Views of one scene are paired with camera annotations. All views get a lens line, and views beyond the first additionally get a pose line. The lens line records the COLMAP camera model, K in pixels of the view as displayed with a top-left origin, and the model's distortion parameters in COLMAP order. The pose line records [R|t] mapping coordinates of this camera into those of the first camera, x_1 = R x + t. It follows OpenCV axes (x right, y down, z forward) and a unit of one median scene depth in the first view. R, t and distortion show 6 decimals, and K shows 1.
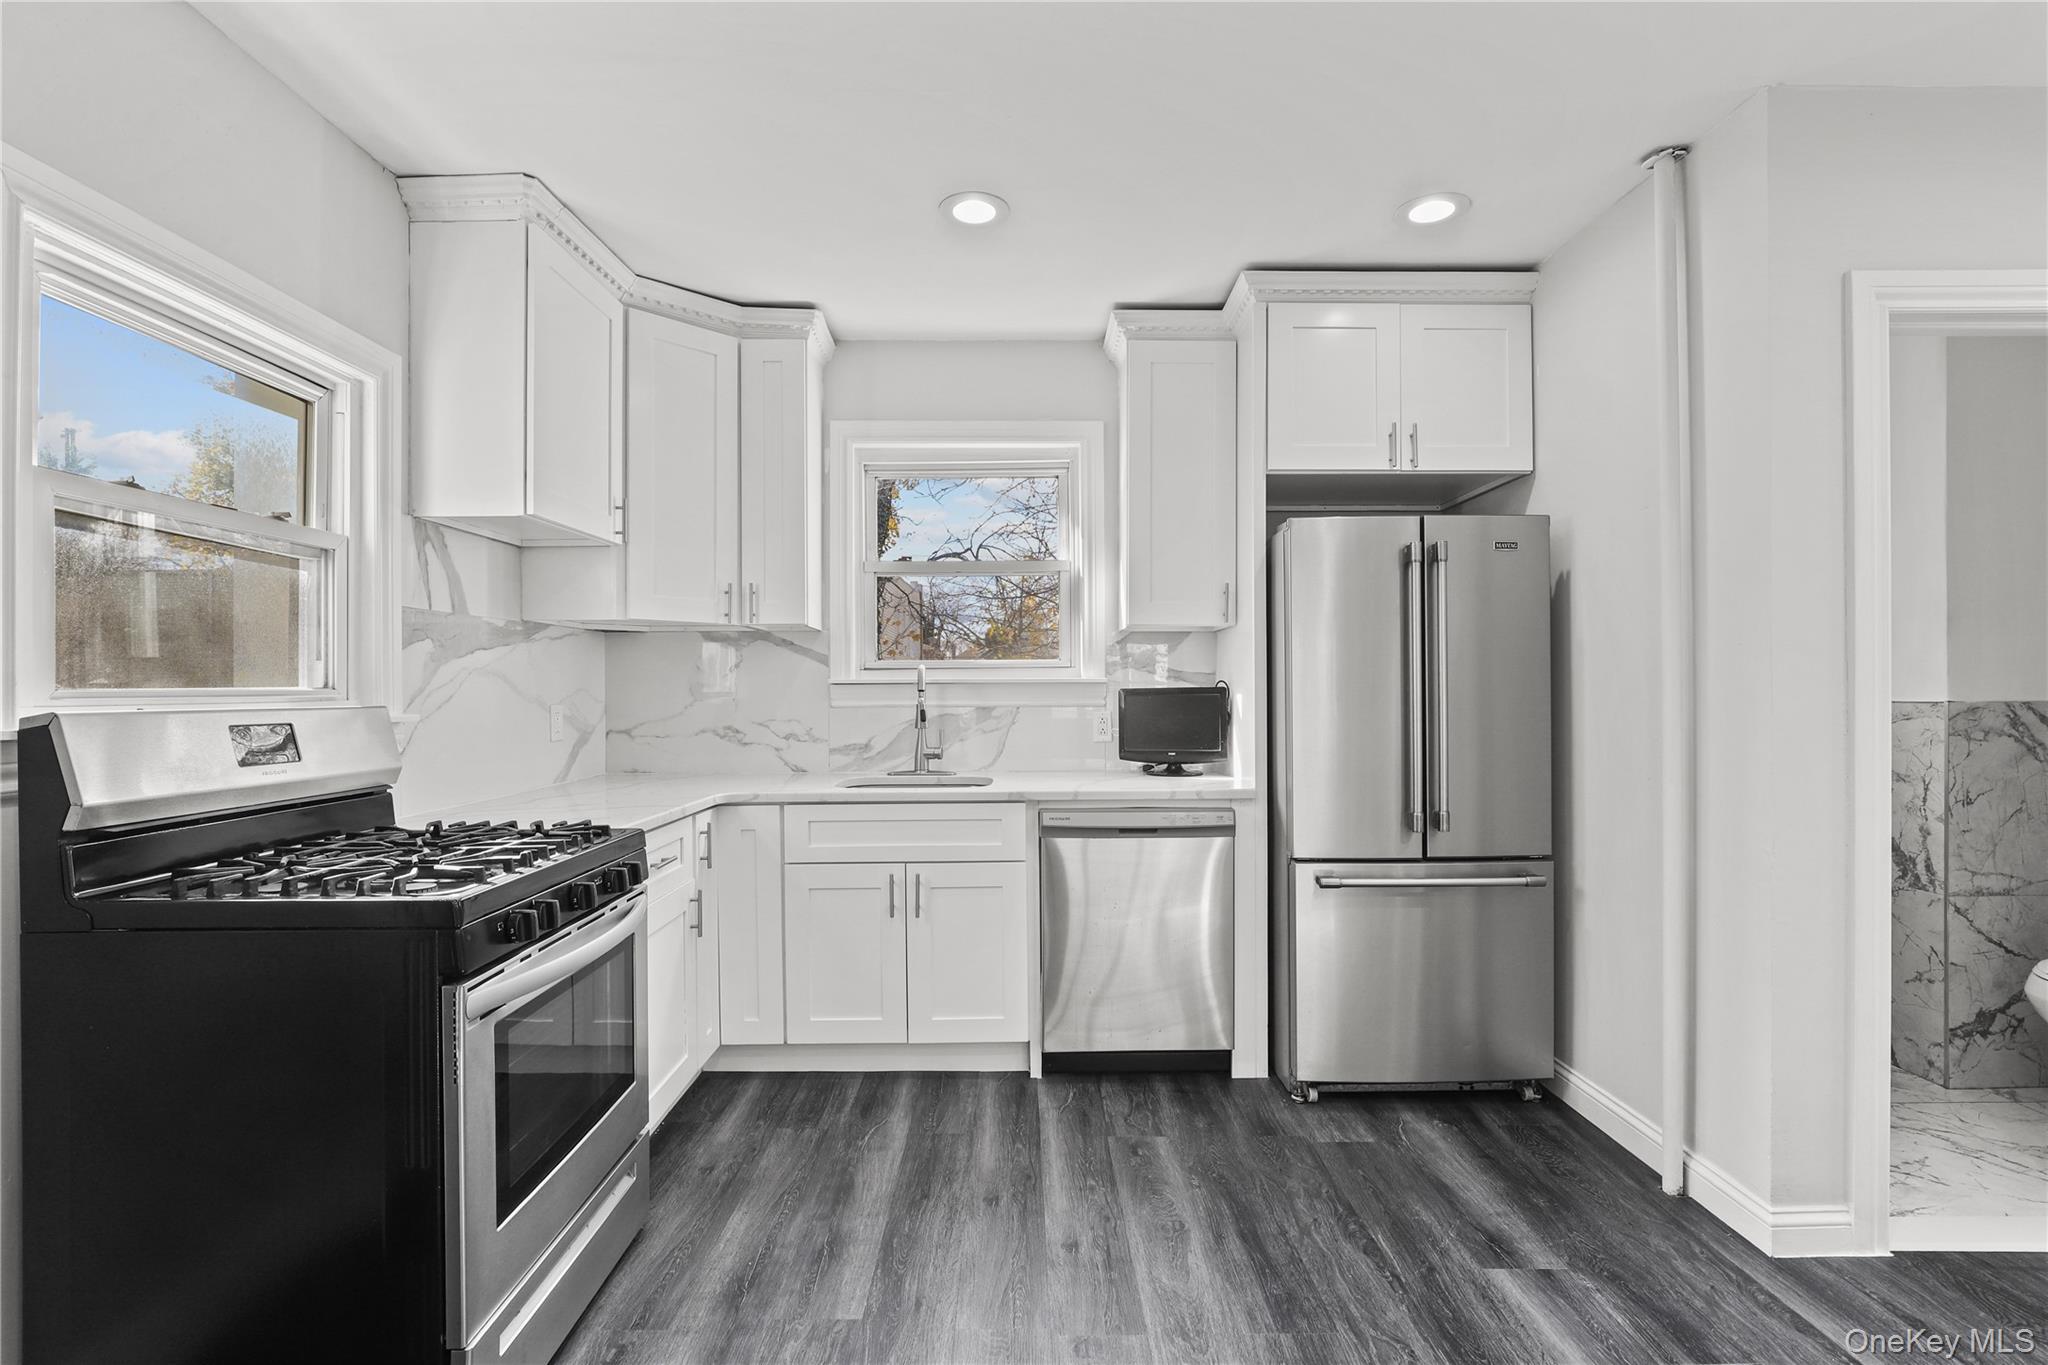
lens RADIAL K [[943.5, 0, 1026.8], [0, 943.5, 691.7], [0, 0, 1]] dist [-0.011142, 0.003054]
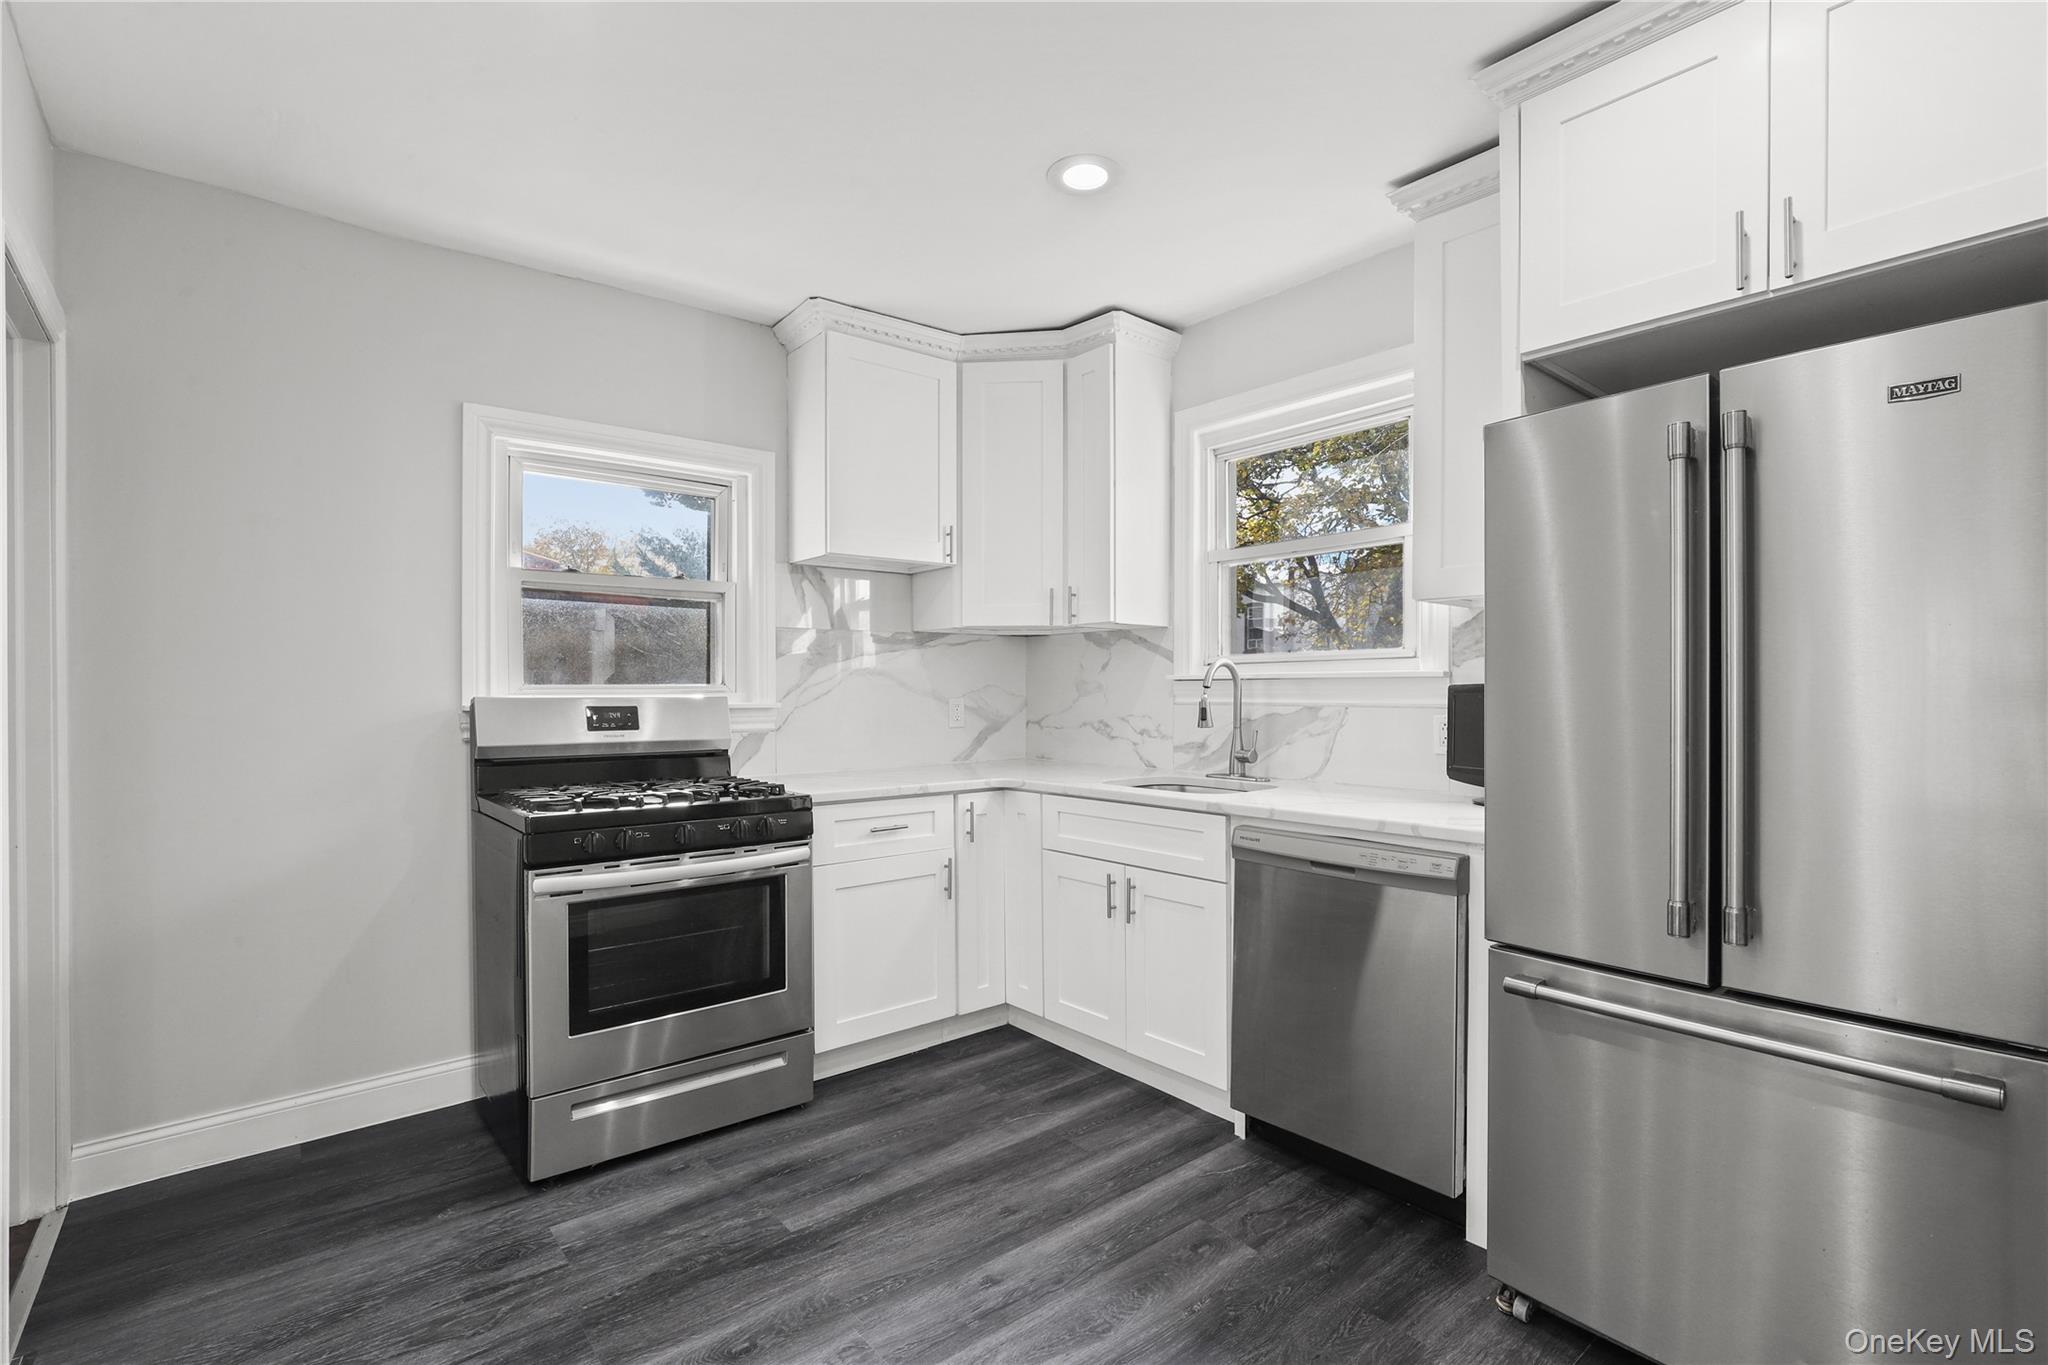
lens RADIAL K [[943.5, 0, 1016.5], [0, 943.5, 699.1], [0, 0, 1]] dist [-0.011142, 0.003054]
pose [[0.629005, 0.010465, -0.777331, 0.580766], [-0.002353, 0.999930, 0.011557, 0.000791], [0.777398, -0.005441, 0.628986, 0.323180]]
